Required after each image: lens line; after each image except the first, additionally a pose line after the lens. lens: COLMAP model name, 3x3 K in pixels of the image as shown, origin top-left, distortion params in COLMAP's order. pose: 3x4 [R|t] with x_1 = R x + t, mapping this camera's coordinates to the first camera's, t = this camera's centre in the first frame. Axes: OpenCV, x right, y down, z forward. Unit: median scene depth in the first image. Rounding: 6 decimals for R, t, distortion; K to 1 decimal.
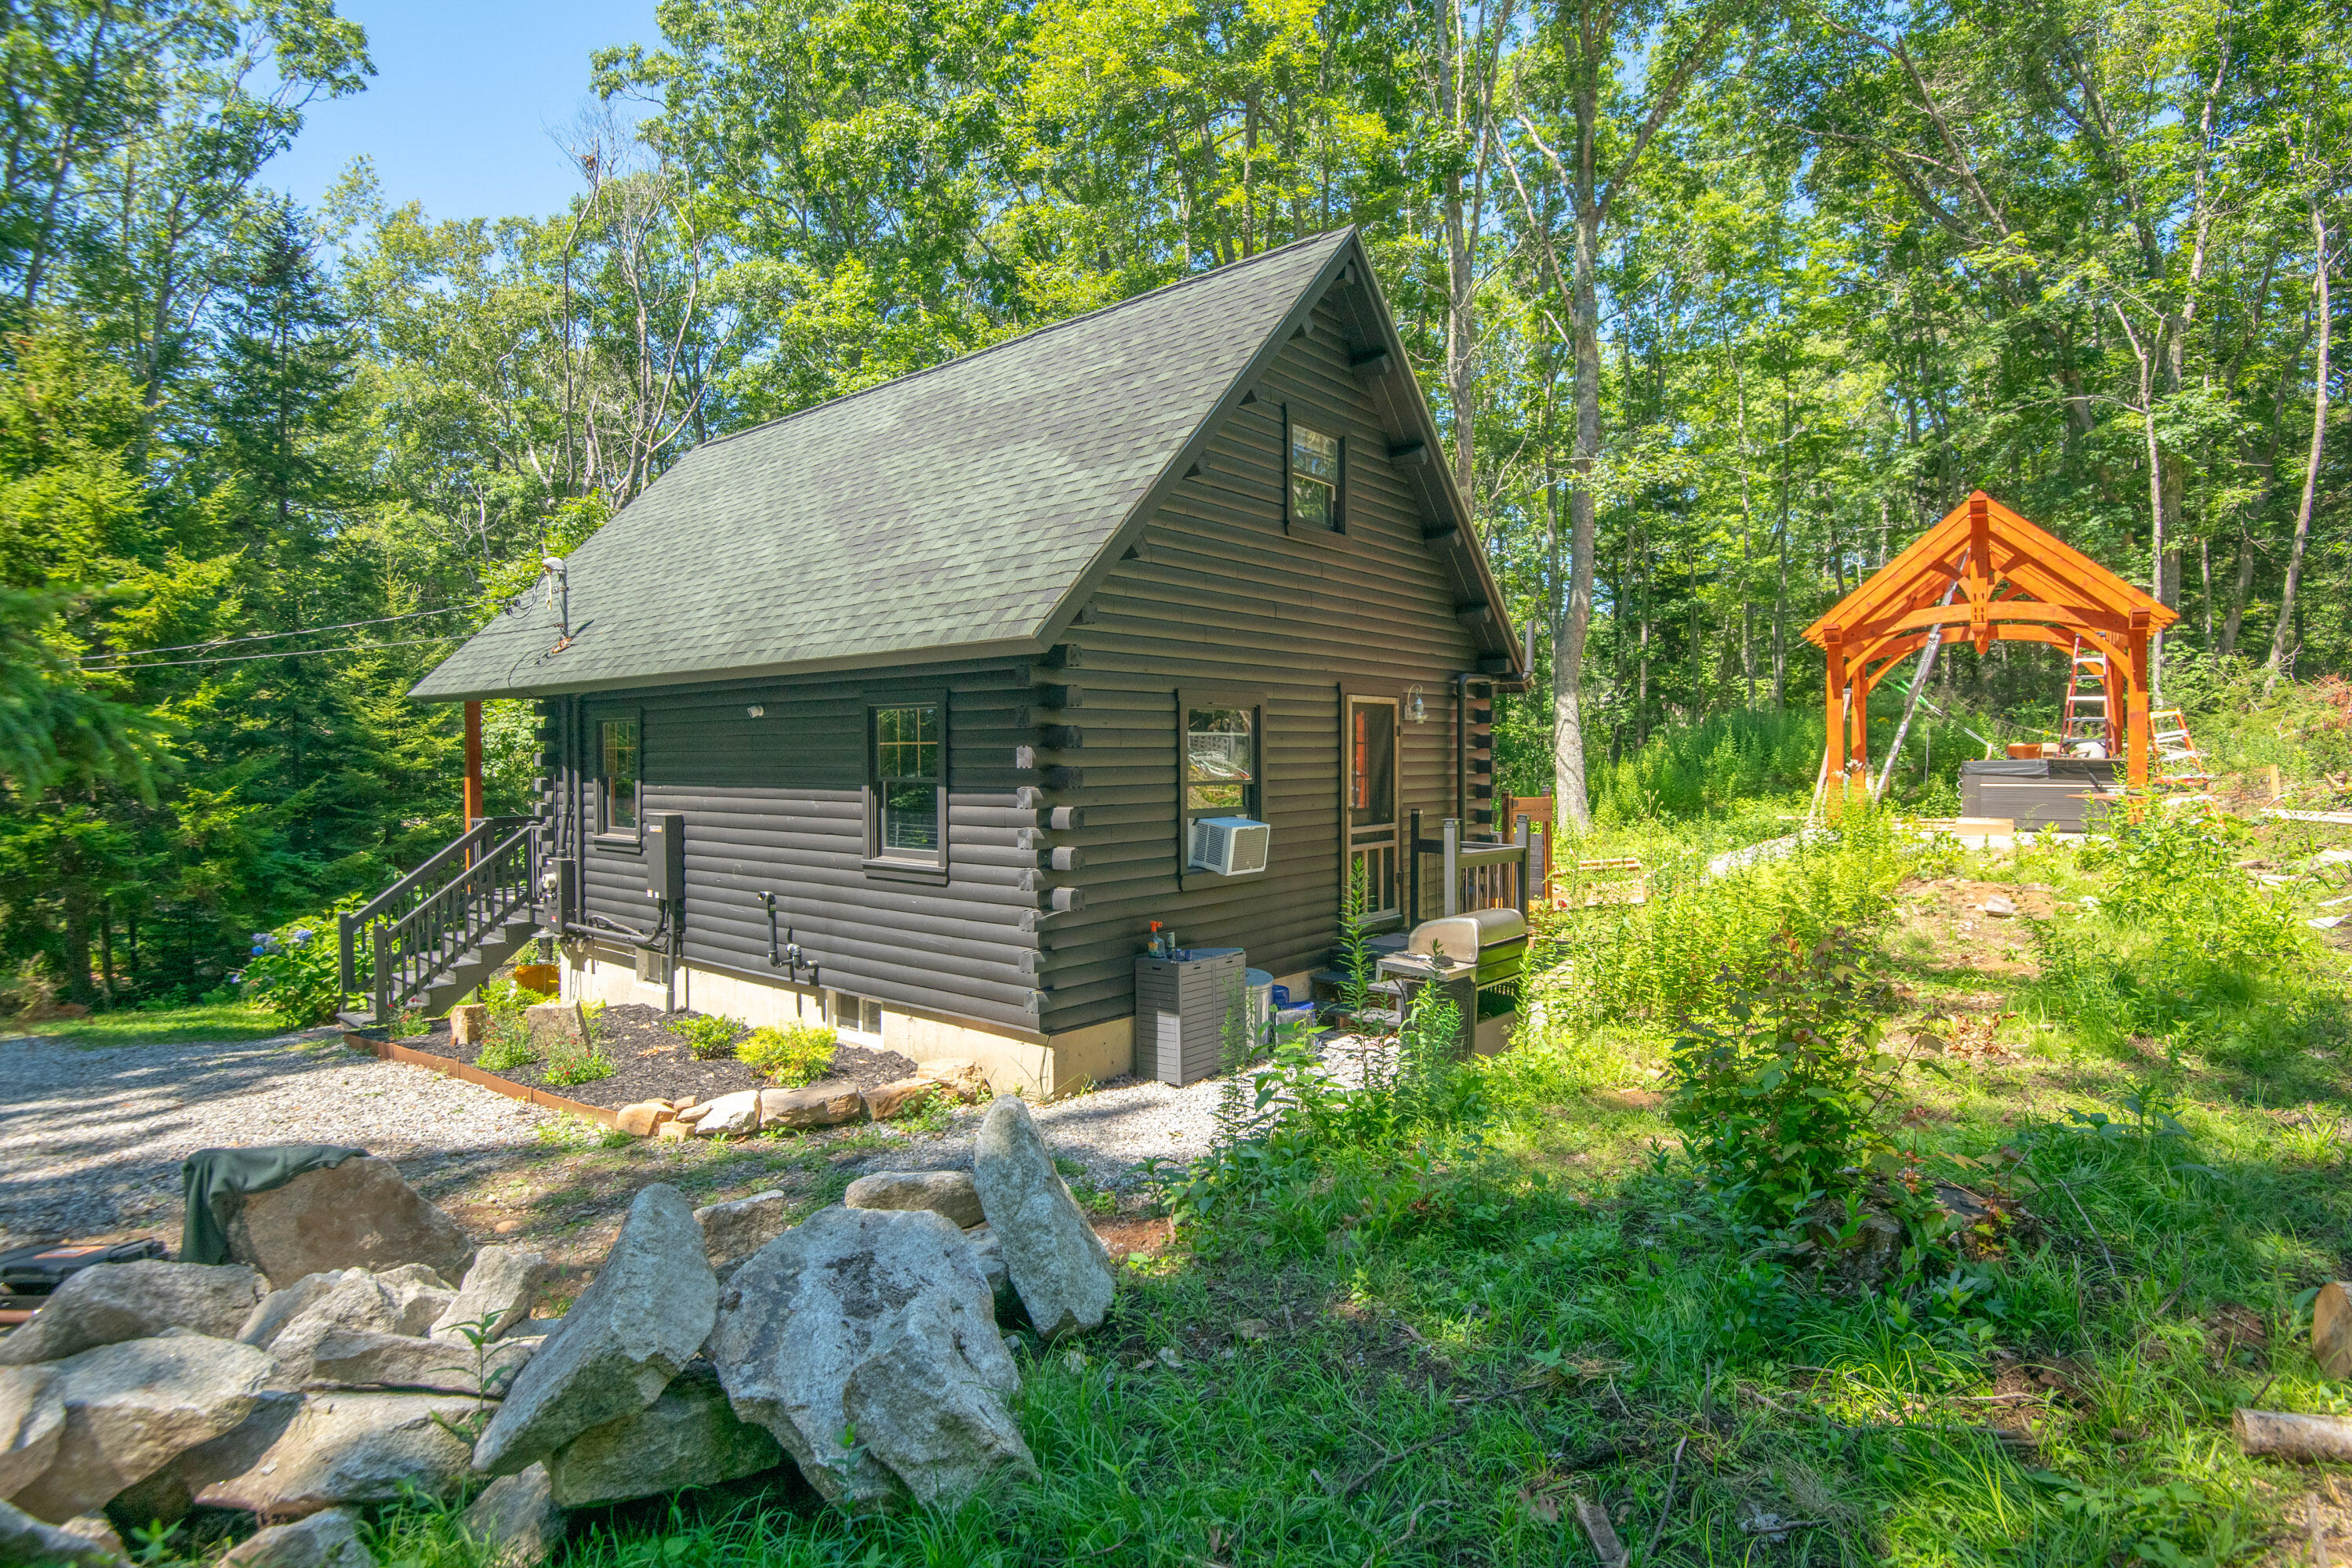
lens RADIAL K [[1177.4, 0, 1176.0], [0, 1177.4, 784.0], [0, 0, 1]] dist [0.000190, -0.017196]
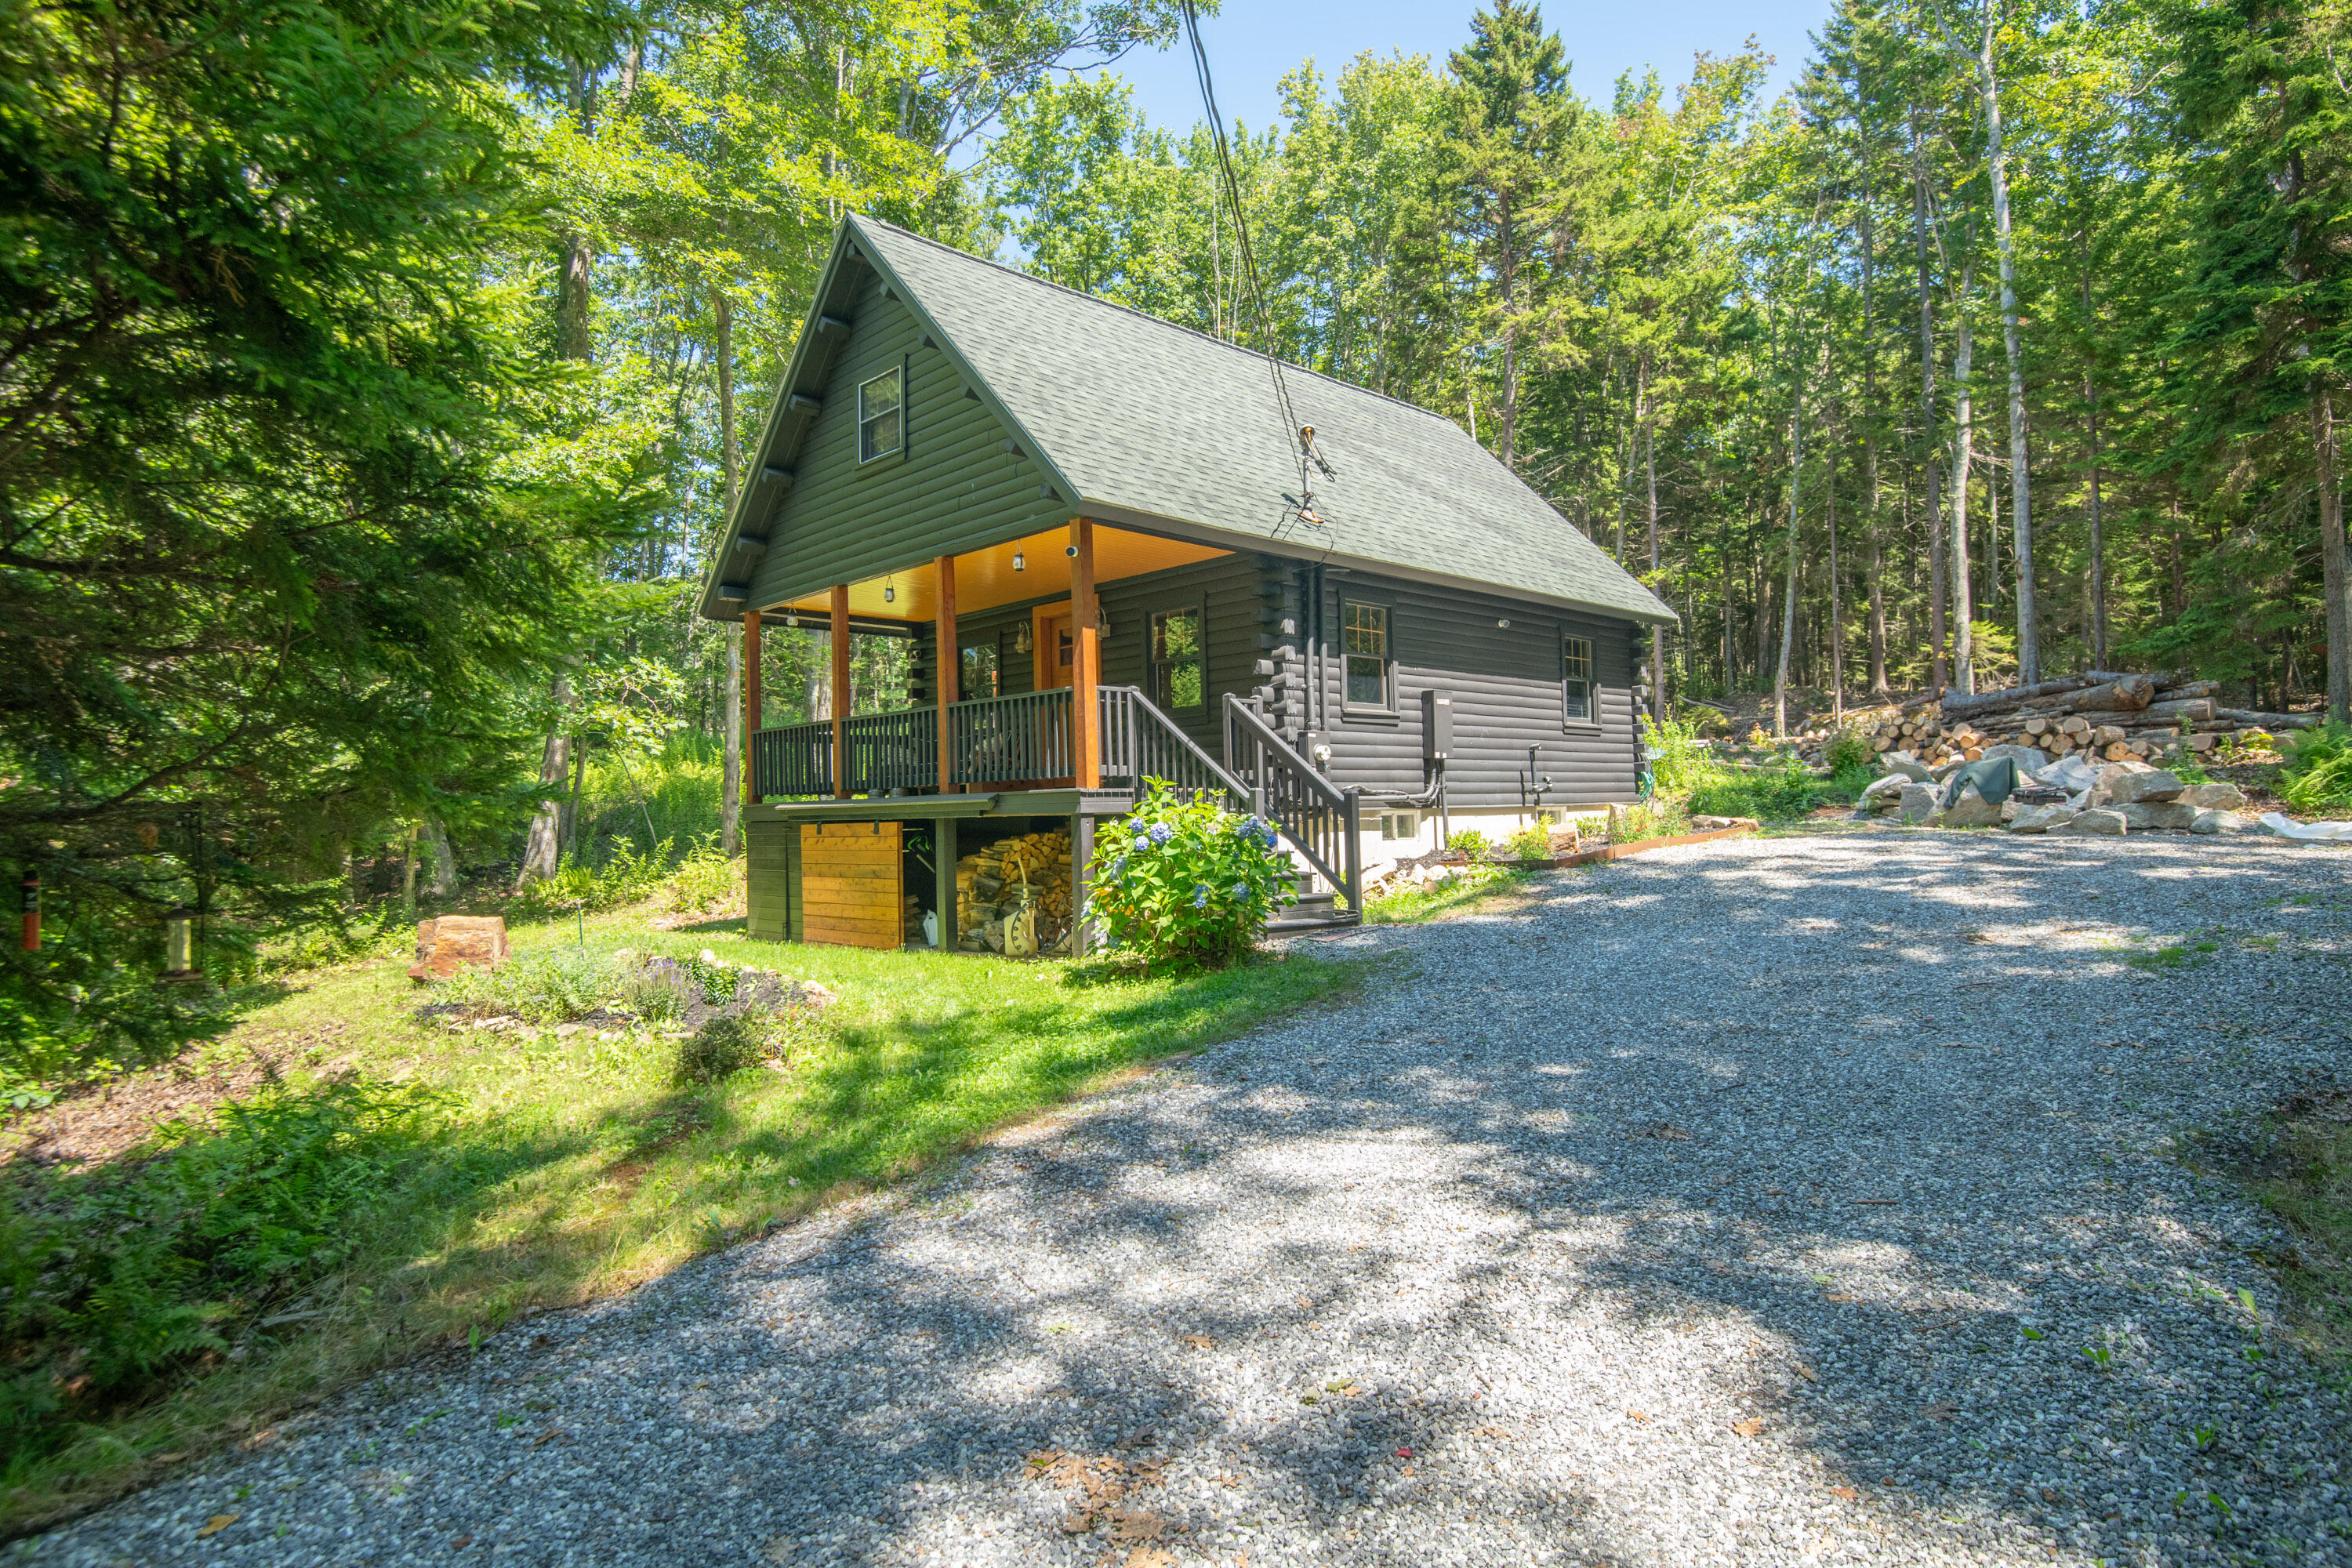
lens RADIAL K [[1285.2, 0, 1180.1], [0, 1285.2, 788.2], [0, 0, 1]] dist [0.003304, -0.021918]
pose [[0.111945, 0.022316, 0.993464, -1.730962], [0.044879, 0.998614, -0.027489, 0.146854], [-0.992700, 0.047663, 0.110788, 1.074874]]
